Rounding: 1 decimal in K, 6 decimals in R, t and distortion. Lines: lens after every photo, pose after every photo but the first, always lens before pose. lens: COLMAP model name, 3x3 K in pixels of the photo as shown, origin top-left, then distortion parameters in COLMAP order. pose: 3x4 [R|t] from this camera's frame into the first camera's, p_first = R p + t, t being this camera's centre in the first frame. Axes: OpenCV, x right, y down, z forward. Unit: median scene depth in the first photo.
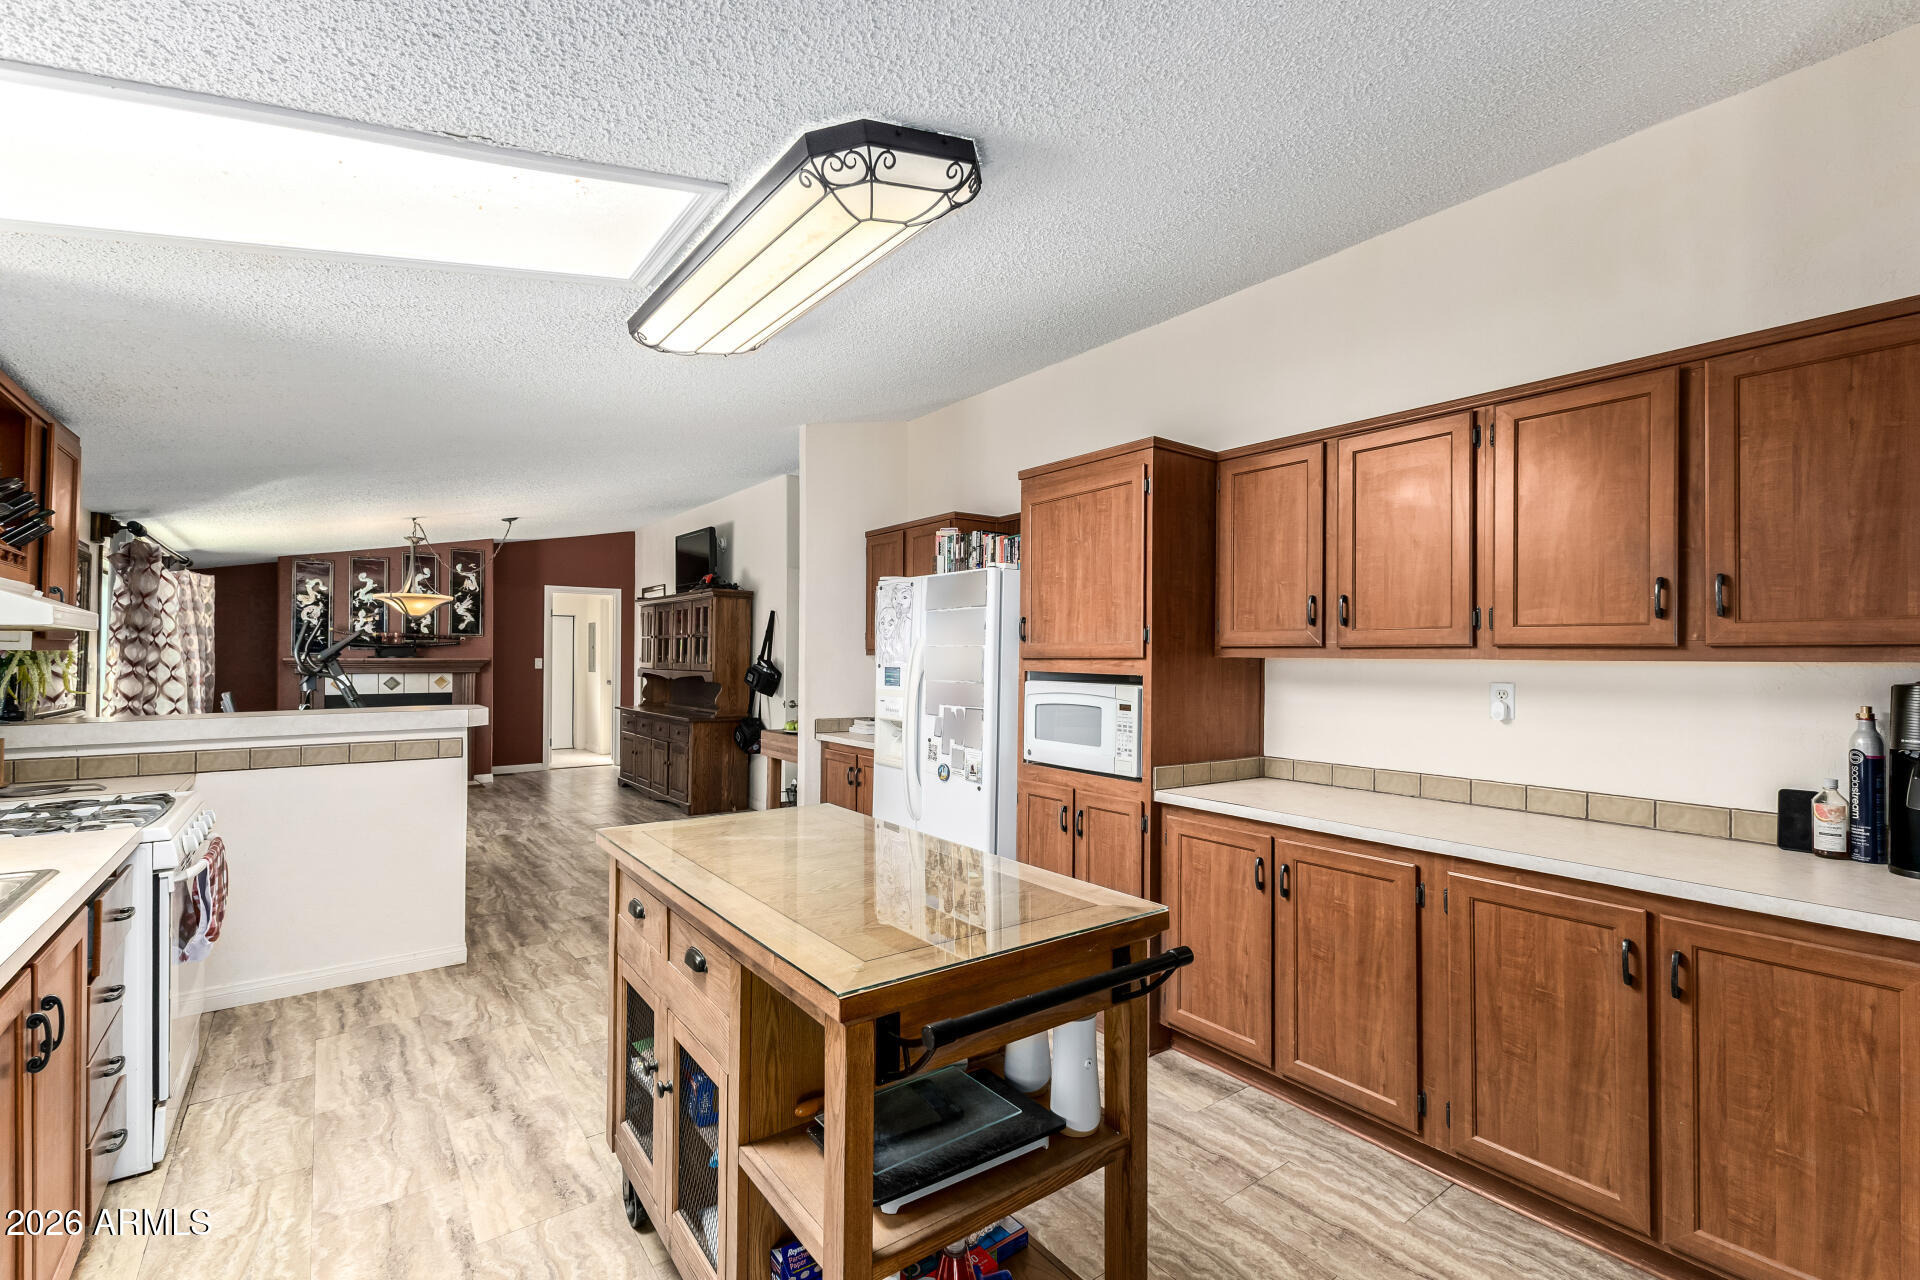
lens RADIAL K [[837.1, 0, 965.9], [0, 837.1, 650.3], [0, 0, 1]] dist [0.009075, -0.000590]
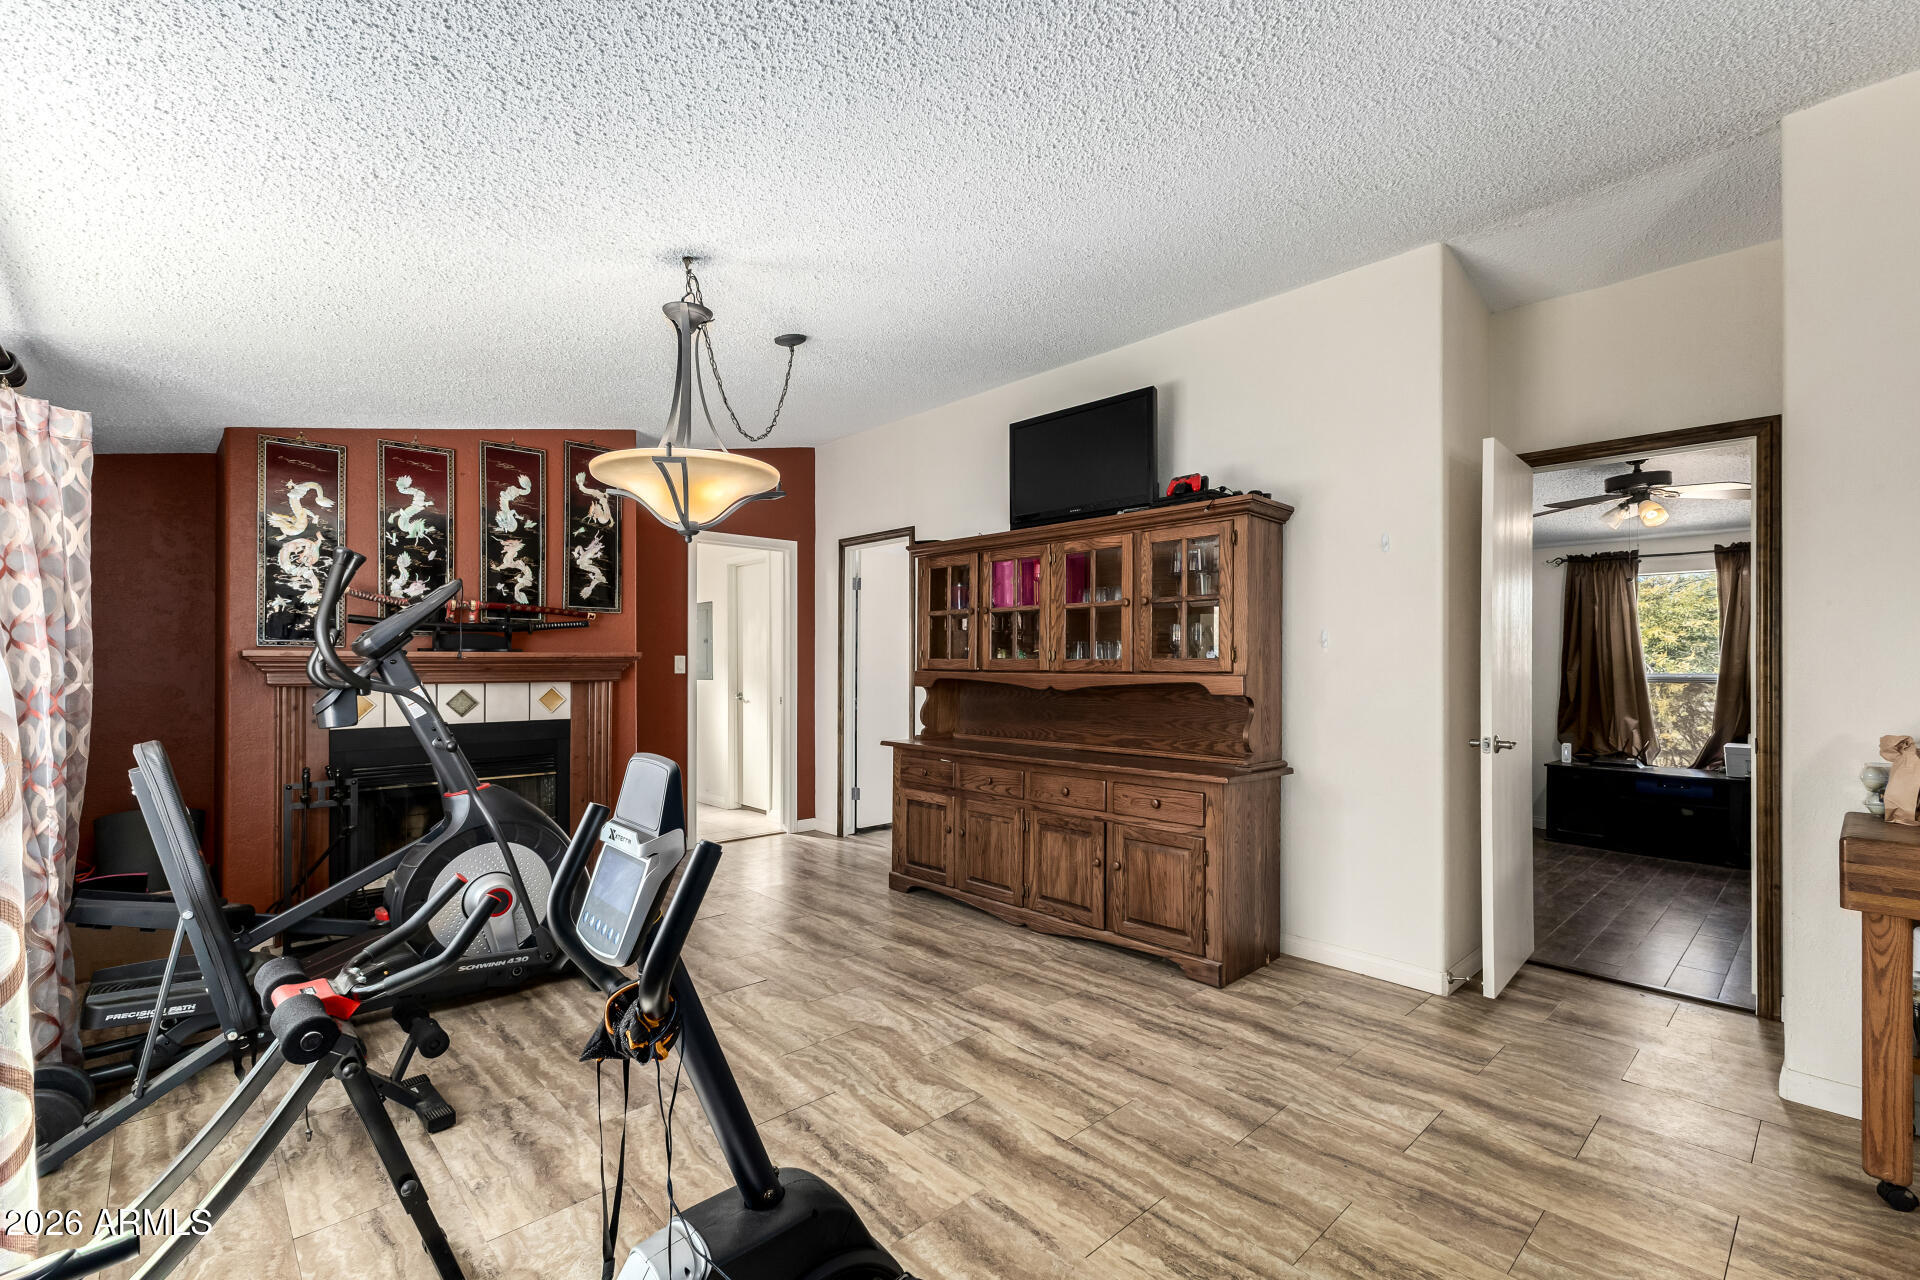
lens RADIAL K [[837.1, 0, 958.2], [0, 837.1, 658.5], [0, 0, 1]] dist [0.009075, -0.000590]
pose [[0.994306, -0.004082, 0.106488, -0.442604], [0.003887, 0.999990, 0.002035, 0.013141], [-0.106495, -0.001610, 0.994312, 0.473361]]
